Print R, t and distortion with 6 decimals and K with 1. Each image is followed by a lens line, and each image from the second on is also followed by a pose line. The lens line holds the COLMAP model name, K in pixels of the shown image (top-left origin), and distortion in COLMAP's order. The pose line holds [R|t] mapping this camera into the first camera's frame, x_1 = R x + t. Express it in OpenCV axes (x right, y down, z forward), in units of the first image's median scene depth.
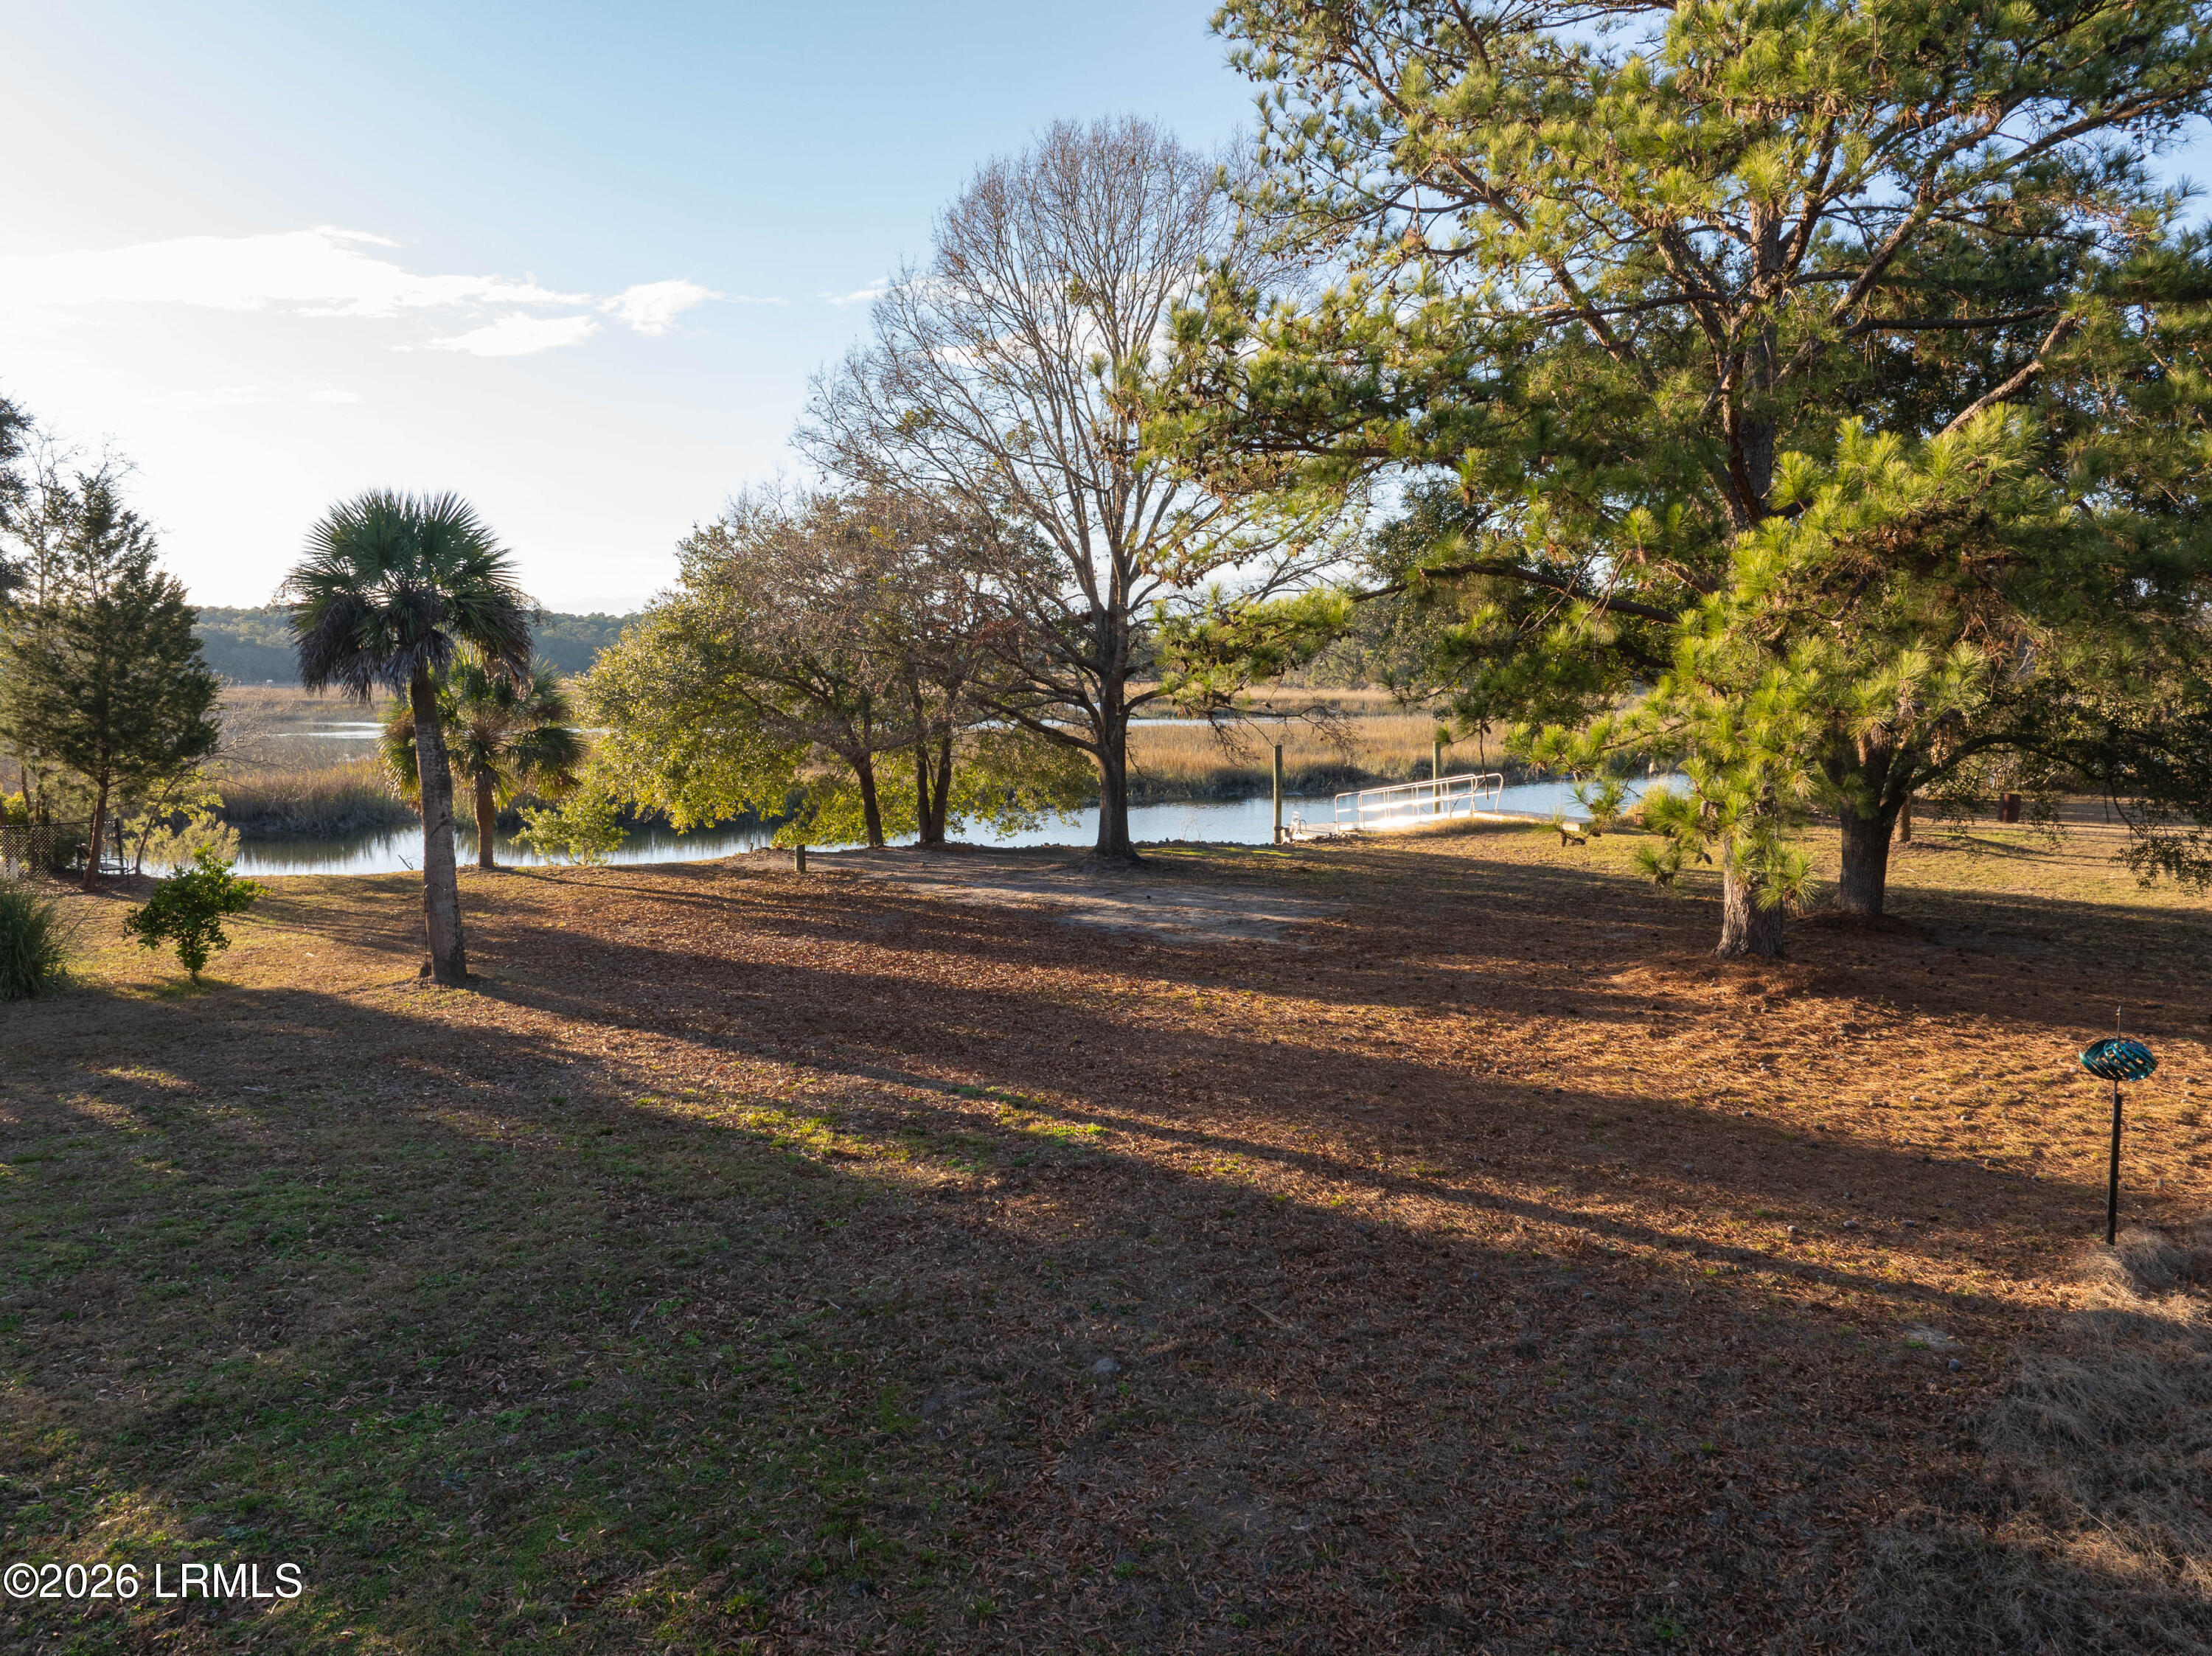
lens RADIAL K [[1602.4, 0, 1055.1], [0, 1602.4, 806.2], [0, 0, 1]] dist [0.002805, -0.050272]
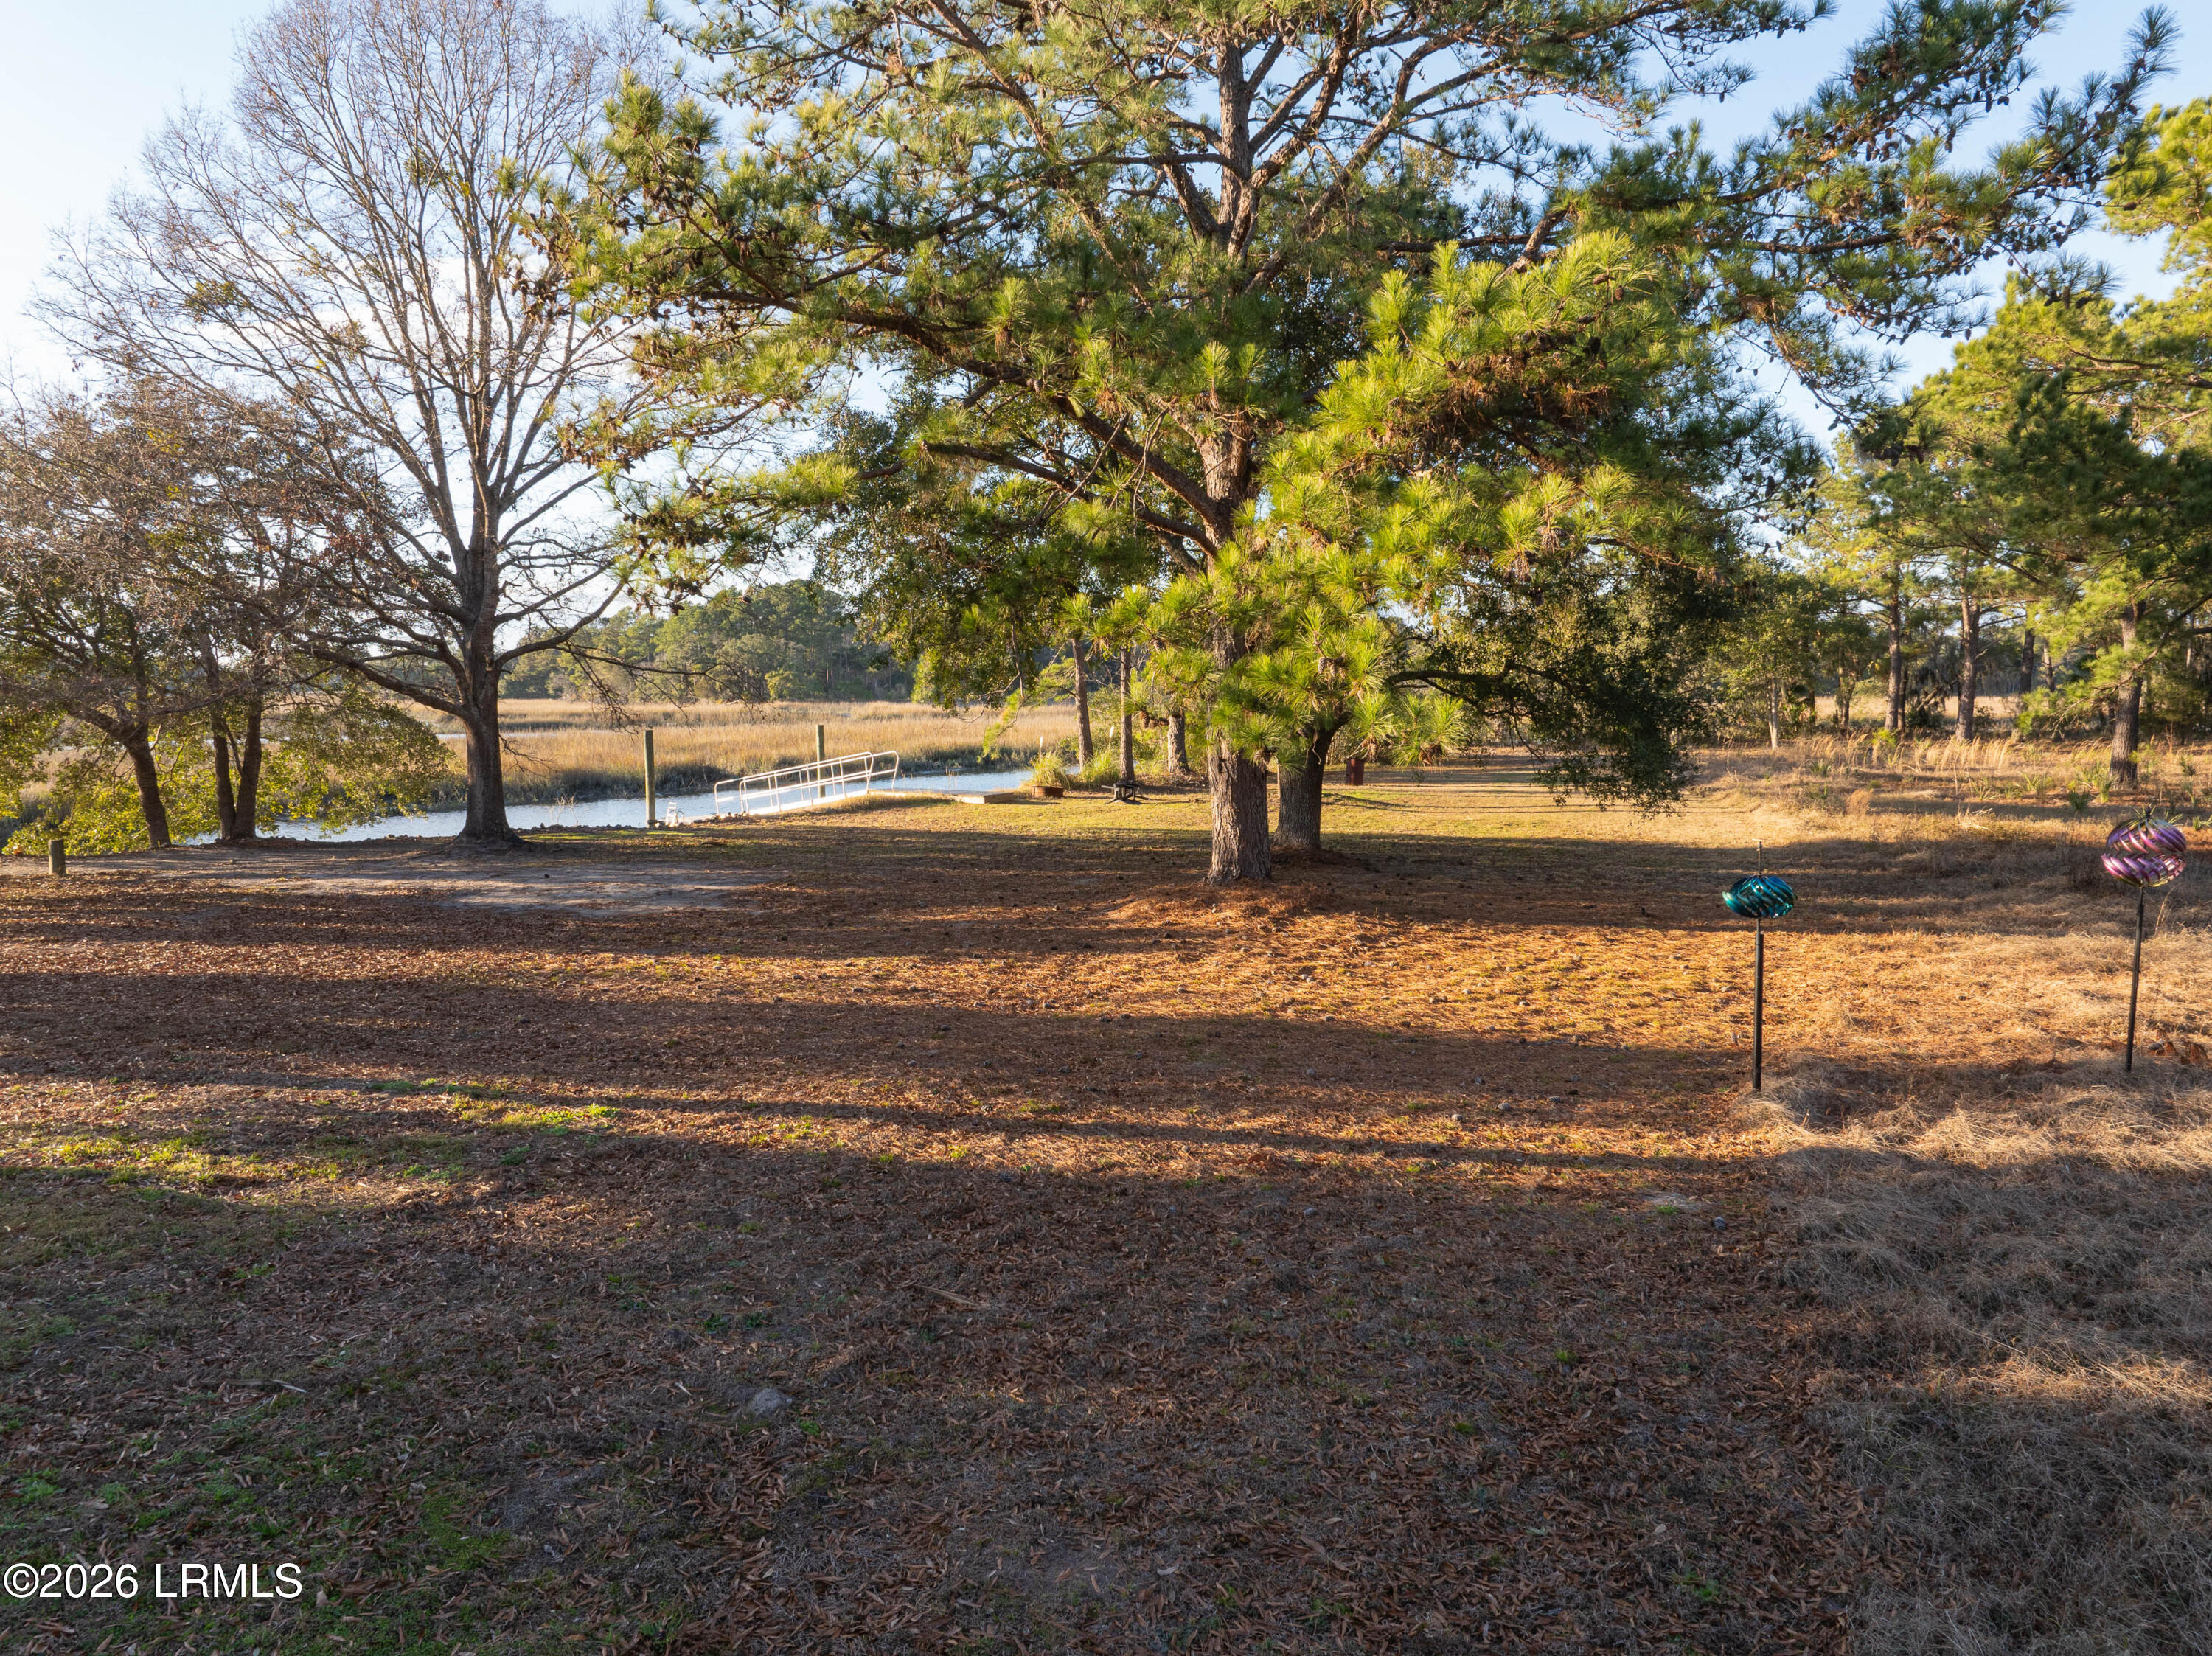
lens RADIAL K [[1620.1, 0, 1106.0], [0, 1620.1, 828.0], [0, 0, 1]] dist [-0.035311, 0.011268]
pose [[0.902128, -0.035171, 0.430032, -0.063840], [0.035692, 0.999339, 0.006856, 0.057173], [-0.429989, 0.009164, 0.902787, 0.169784]]
